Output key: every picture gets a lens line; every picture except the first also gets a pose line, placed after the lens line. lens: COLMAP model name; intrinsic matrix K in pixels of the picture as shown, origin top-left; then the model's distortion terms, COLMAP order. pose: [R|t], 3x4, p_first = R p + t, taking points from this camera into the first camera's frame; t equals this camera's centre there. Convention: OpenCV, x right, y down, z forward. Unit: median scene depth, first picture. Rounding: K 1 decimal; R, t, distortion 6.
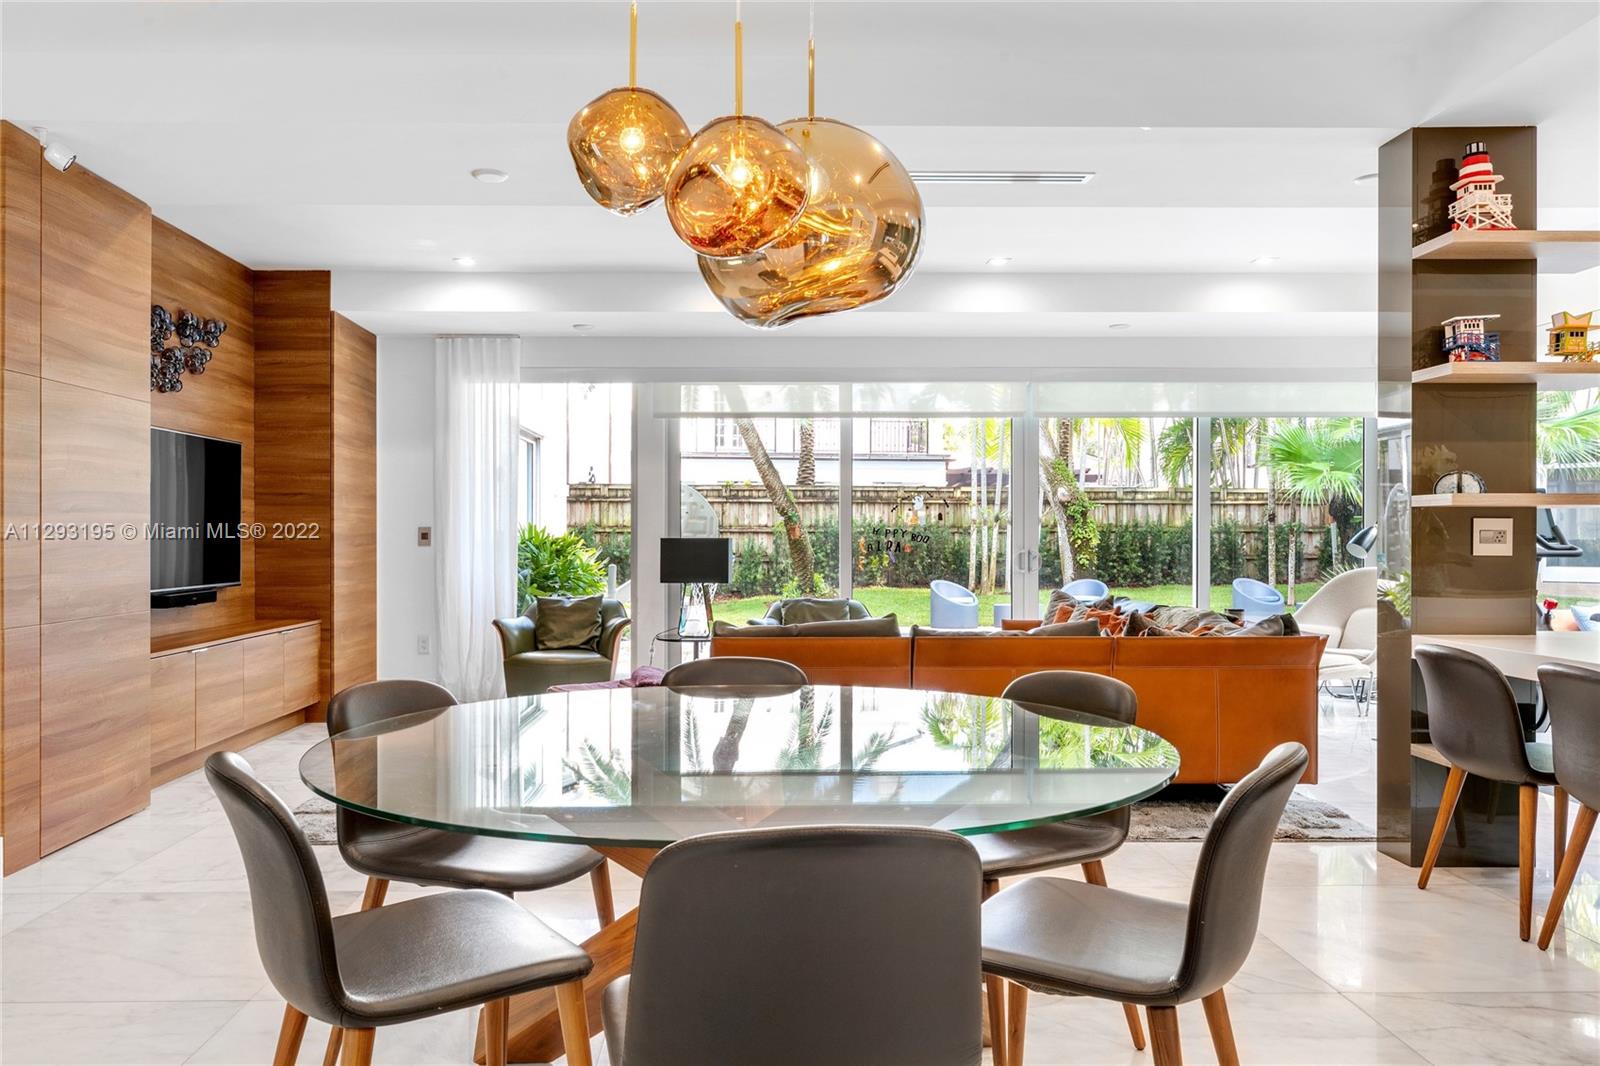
lens RADIAL K [[1174.7, 0, 727.5], [0, 1174.7, 540.1], [0, 0, 1]] dist [0.008404, -0.003595]
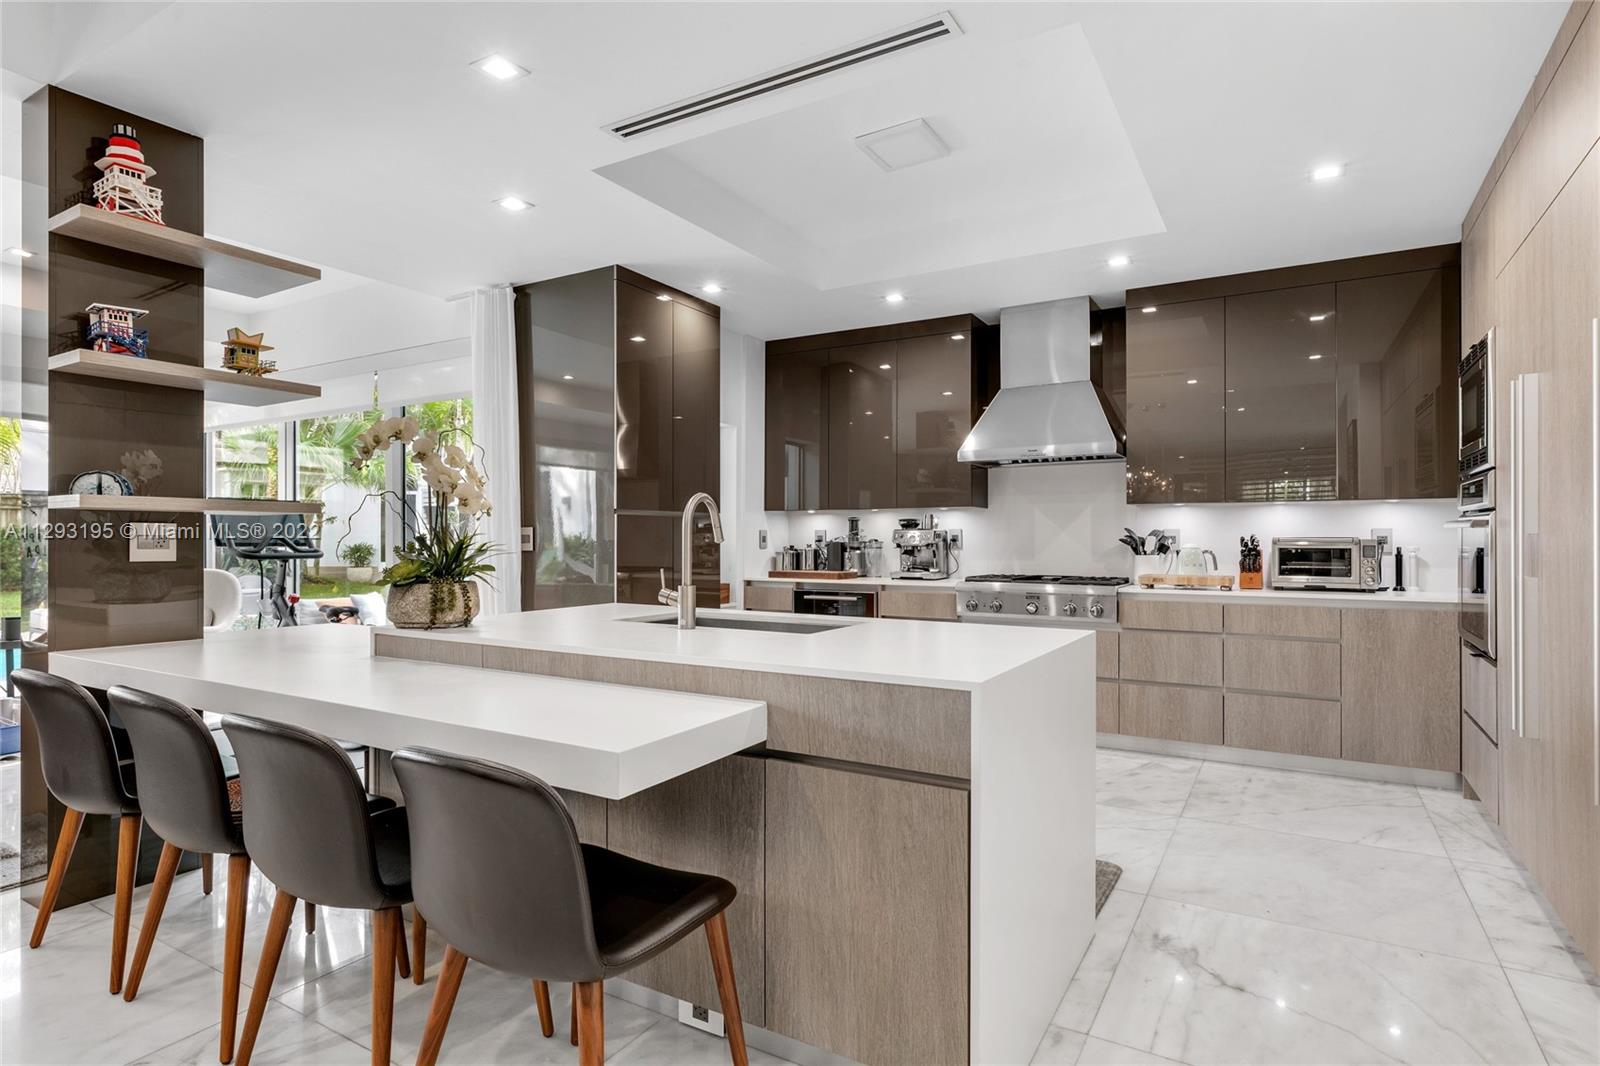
lens RADIAL K [[855.1, 0, 804.6], [0, 855.1, 542.6], [0, 0, 1]] dist [0.001538, -0.001016]
pose [[0.507957, -0.002952, 0.861377, 0.210967], [0.003544, 0.999993, 0.001337, -0.000776], [-0.861375, 0.002374, 0.507964, 0.119526]]
